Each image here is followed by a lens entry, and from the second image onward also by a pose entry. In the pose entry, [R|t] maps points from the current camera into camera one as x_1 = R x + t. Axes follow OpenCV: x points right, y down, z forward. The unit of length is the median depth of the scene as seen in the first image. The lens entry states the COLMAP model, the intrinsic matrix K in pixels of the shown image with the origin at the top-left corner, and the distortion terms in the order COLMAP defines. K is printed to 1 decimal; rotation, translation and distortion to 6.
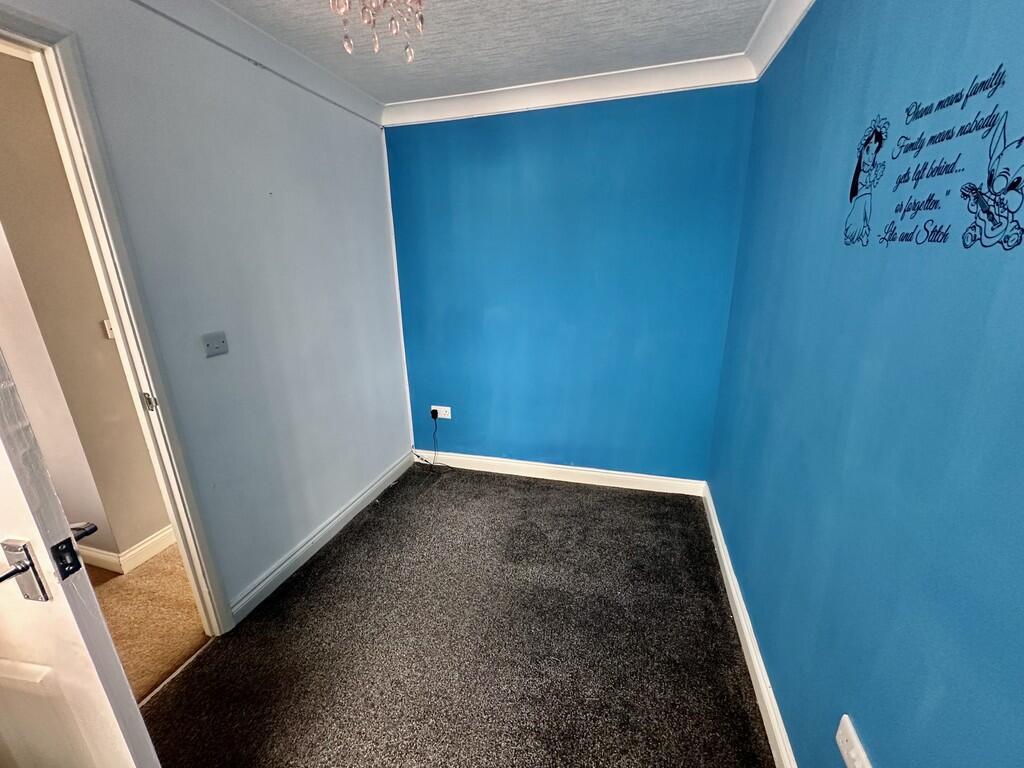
lens RADIAL K [[406.9, 0, 511.4], [0, 406.9, 381.3], [0, 0, 1]] dist [-0.001469, -0.000404]
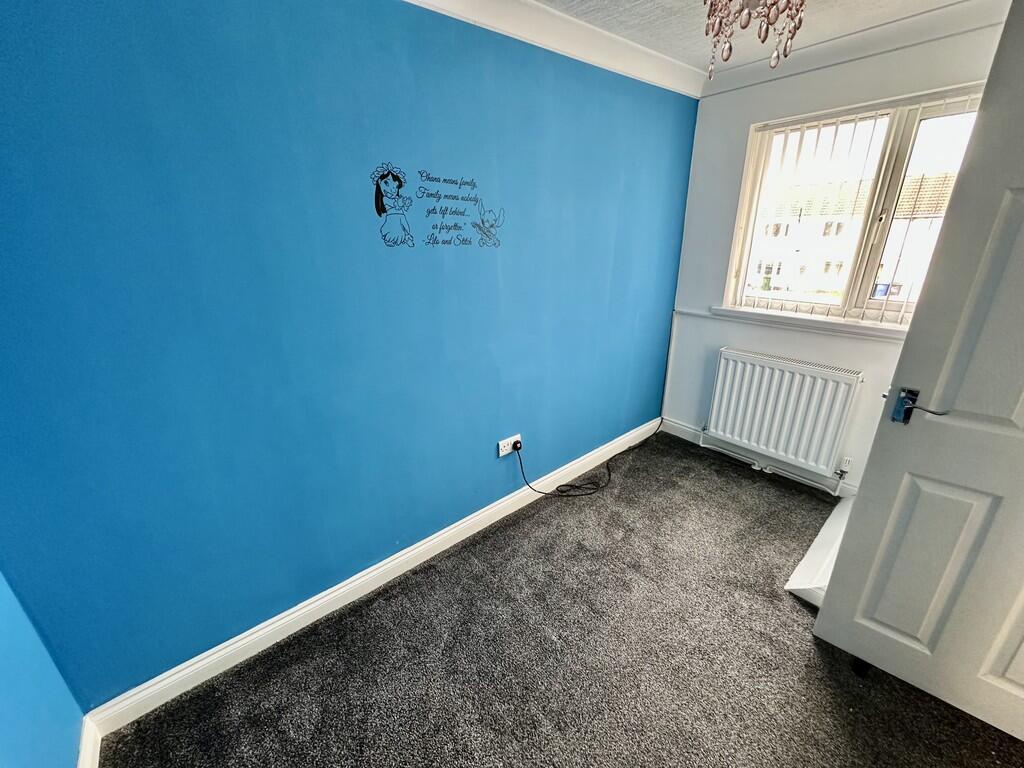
lens RADIAL K [[406.9, 0, 511.4], [0, 406.9, 381.3], [0, 0, 1]] dist [-0.001469, -0.000404]
pose [[-0.828575, -0.153134, 0.538530, -0.585858], [0.197365, 0.820235, 0.536901, -0.947845], [-0.523938, 0.551149, -0.649402, 2.956741]]
